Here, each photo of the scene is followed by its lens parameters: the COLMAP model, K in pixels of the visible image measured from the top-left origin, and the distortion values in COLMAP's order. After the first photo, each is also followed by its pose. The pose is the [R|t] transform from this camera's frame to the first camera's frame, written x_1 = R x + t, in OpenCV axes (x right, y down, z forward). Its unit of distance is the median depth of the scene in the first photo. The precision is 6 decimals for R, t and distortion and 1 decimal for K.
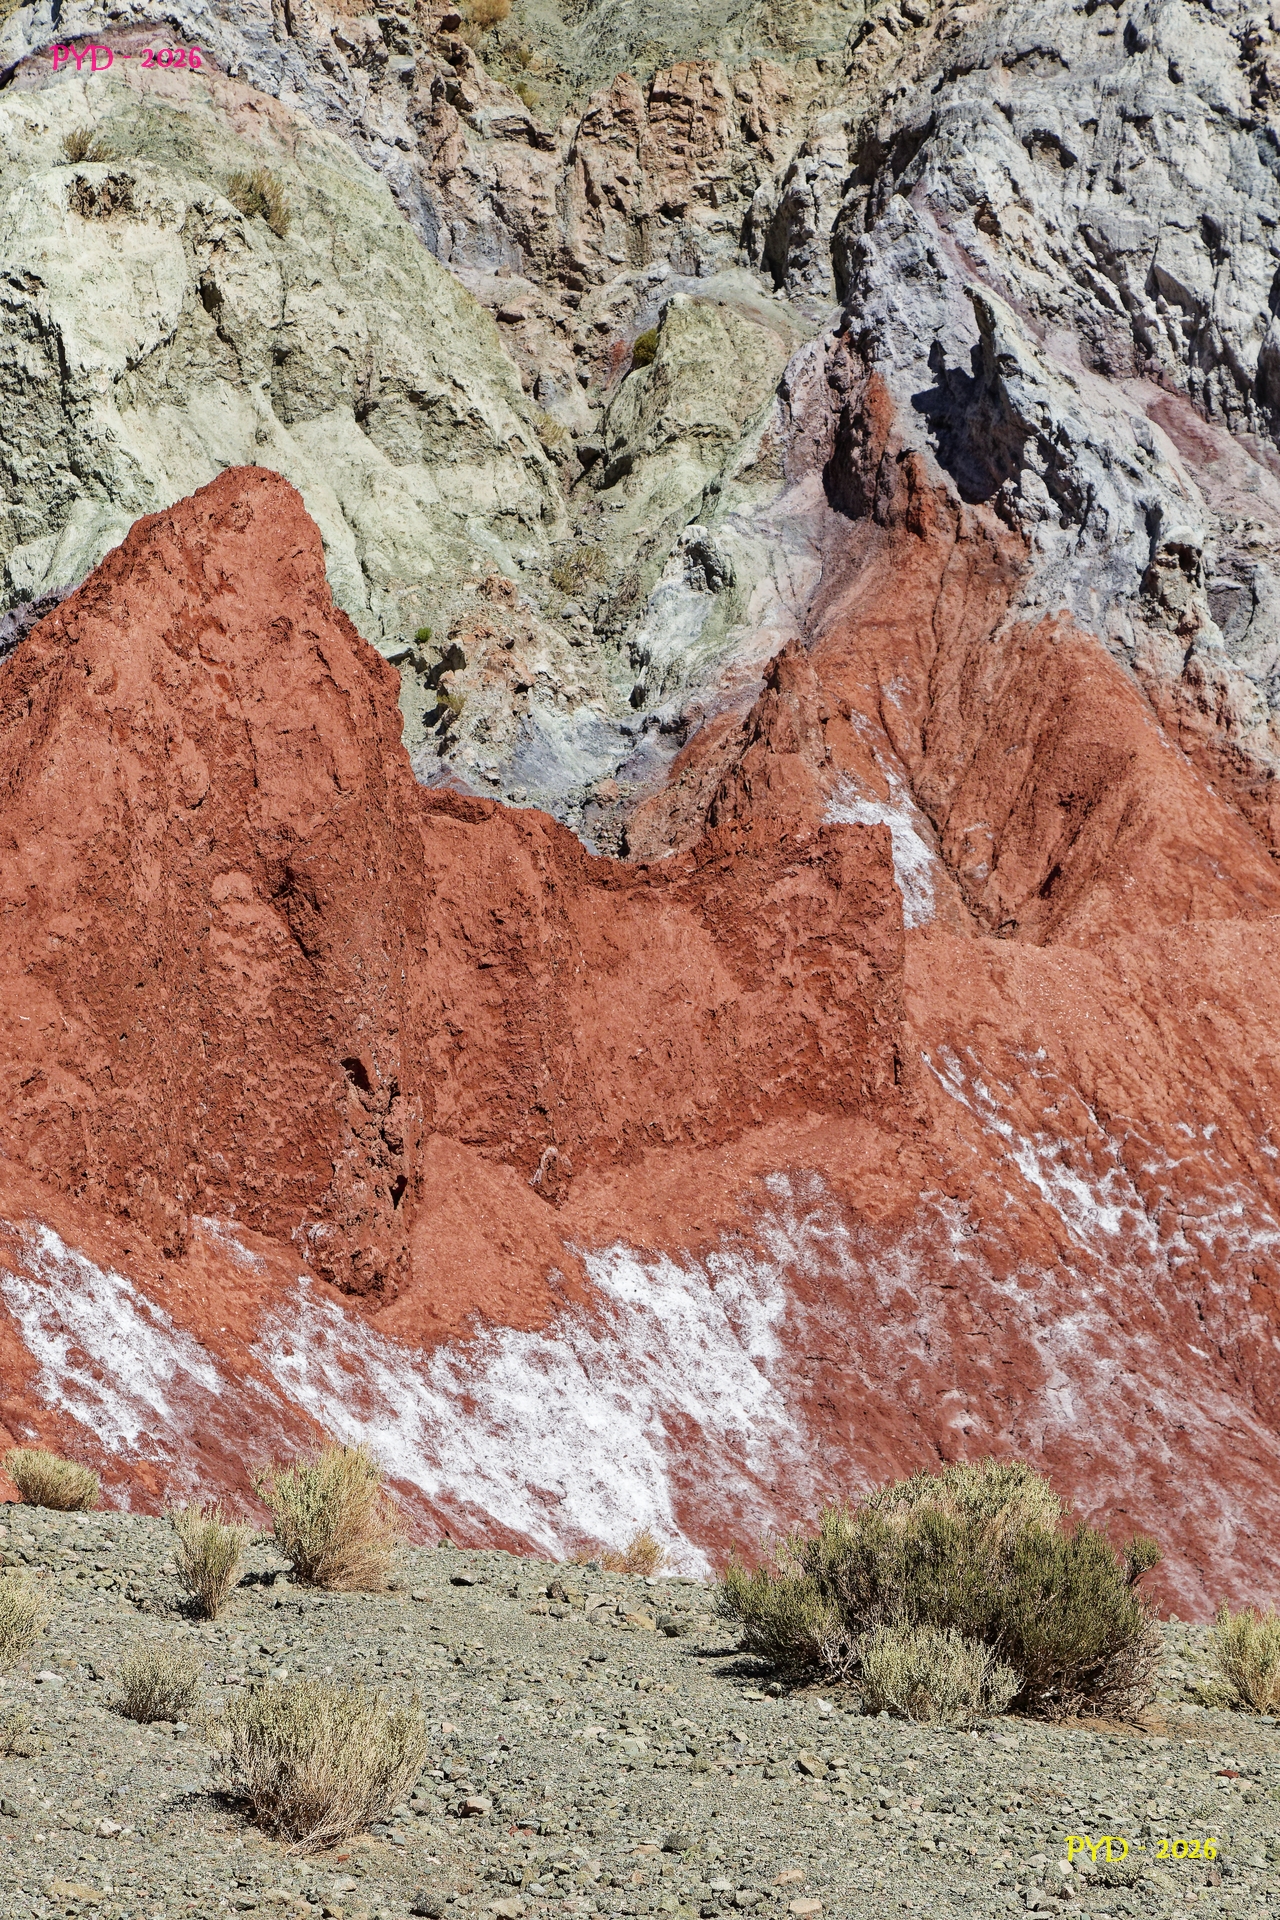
lens RADIAL K [[4613.4, 0, 675.8], [0, 4613.4, 958.6], [0, 0, 1]] dist [0.055931, -0.339271]
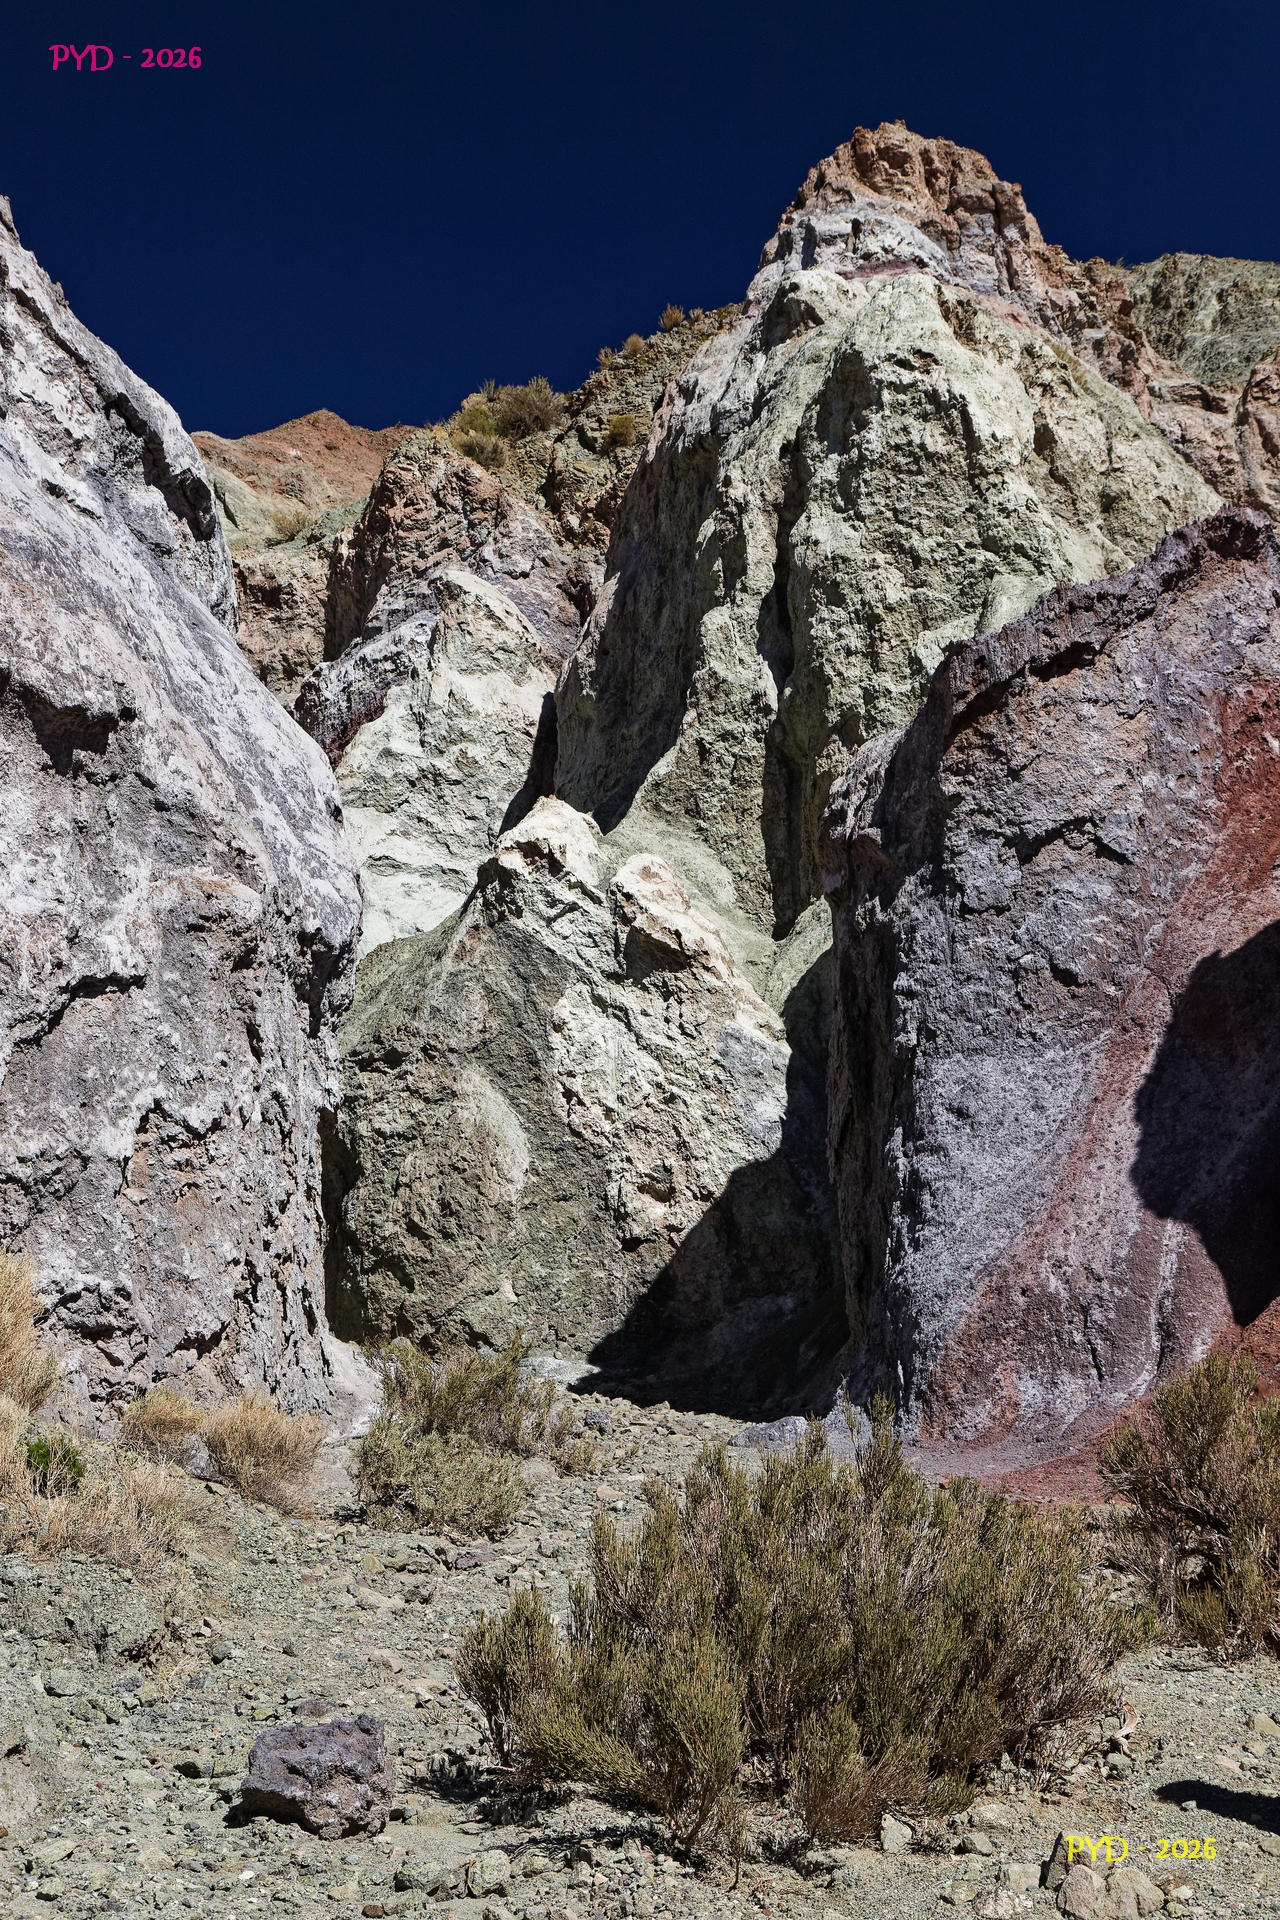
lens RADIAL K [[2294.9, 0, 645.7], [0, 2294.9, 975.4], [0, 0, 1]] dist [0.006081, 0.006758]
pose [[0.999458, -0.000582, -0.032900, -0.173513], [-0.003016, 0.994016, -0.109193, 0.023736], [0.032766, 0.109233, 0.993476, 0.541502]]
